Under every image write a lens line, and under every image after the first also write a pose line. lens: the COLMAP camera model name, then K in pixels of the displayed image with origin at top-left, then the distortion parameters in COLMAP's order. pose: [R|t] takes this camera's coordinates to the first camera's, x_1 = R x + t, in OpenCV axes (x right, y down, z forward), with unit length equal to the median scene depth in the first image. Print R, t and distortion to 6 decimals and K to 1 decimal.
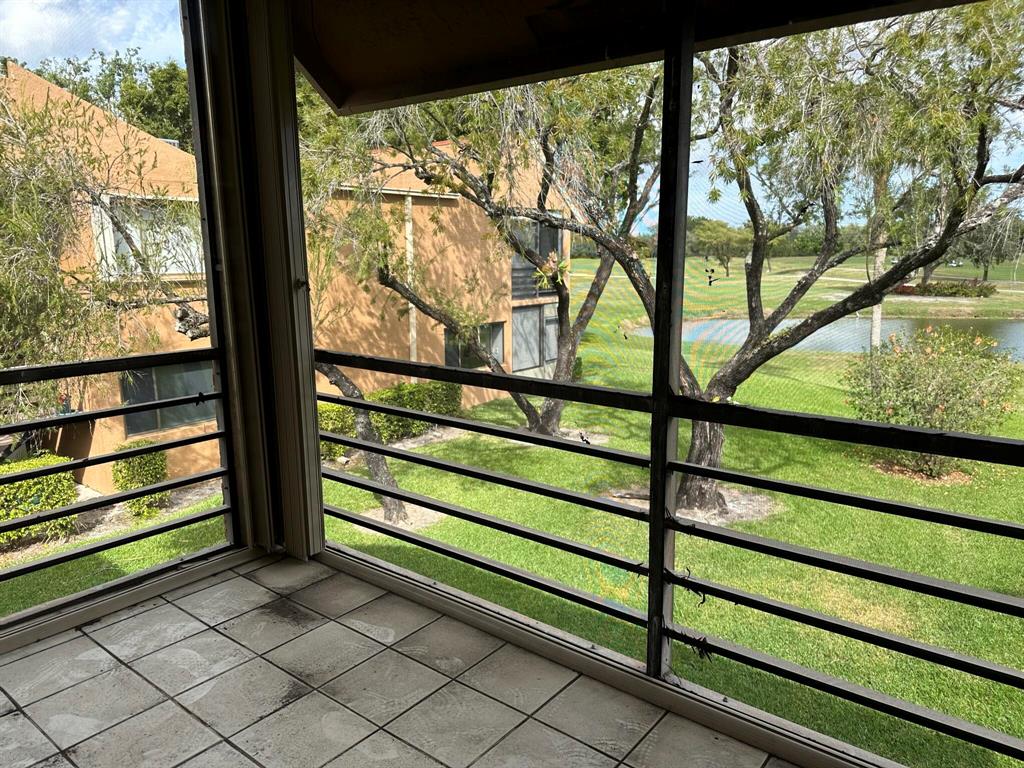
lens RADIAL K [[717.7, 0, 507.4], [0, 717.7, 391.0], [0, 0, 1]] dist [0.111001, -0.168315]
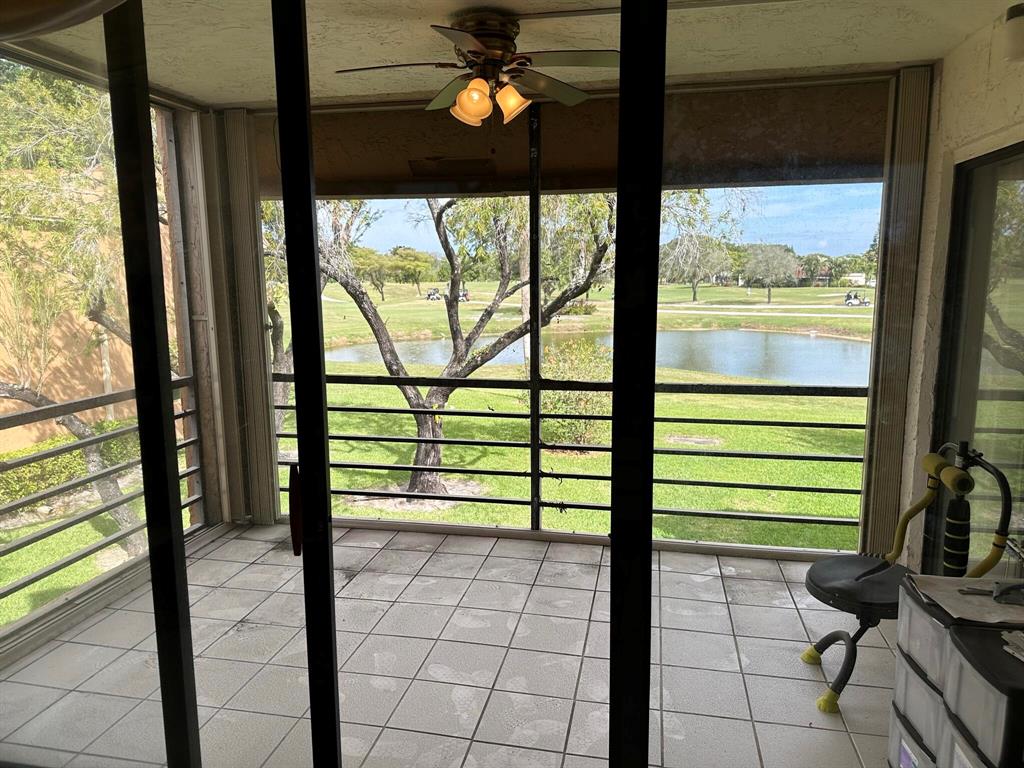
lens RADIAL K [[722.1, 0, 510.9], [0, 722.1, 381.3], [0, 0, 1]] dist [0.101208, -0.113883]
pose [[0.888624, -0.068234, 0.453533, -0.147120], [0.088730, 0.995766, -0.024039, 0.010513], [-0.449972, 0.061604, 0.890915, -0.142989]]
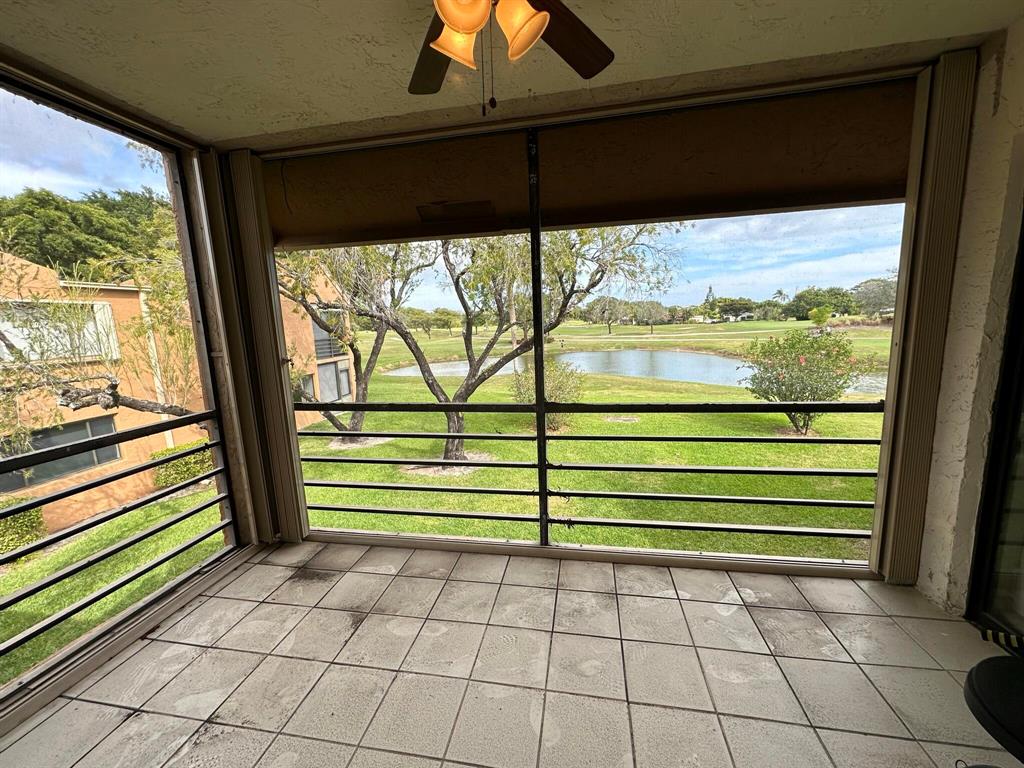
lens RADIAL K [[410.7, 0, 512.0], [0, 410.7, 384.0], [0, 0, 1]] dist [-0.001223, 0.000048]
pose [[0.878559, -0.099657, 0.467122, -0.076978], [0.122722, 0.992257, -0.019124, -0.006864], [-0.461599, 0.074128, 0.883986, 0.005503]]
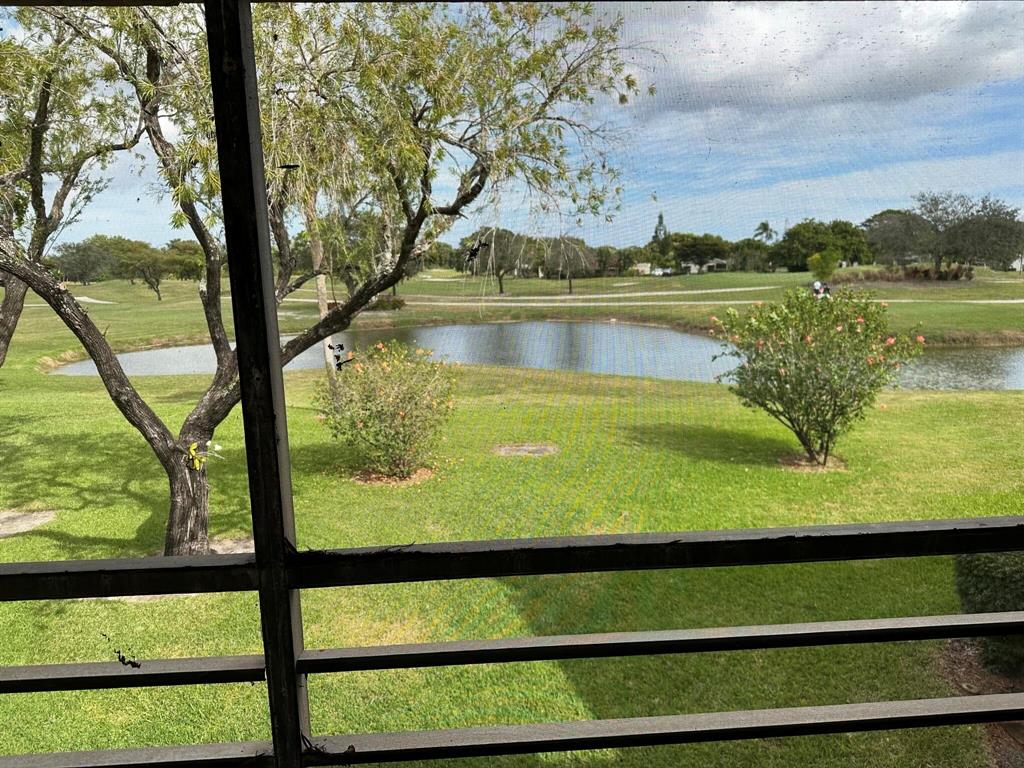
lens RADIAL K [[717.7, 0, 507.4], [0, 717.7, 391.0], [0, 0, 1]] dist [0.111001, -0.168315]
pose [[0.740298, -0.128702, 0.659844, -0.003752], [0.146832, 0.988762, 0.028123, -0.023375], [-0.656048, 0.076067, 0.750876, 0.084393]]
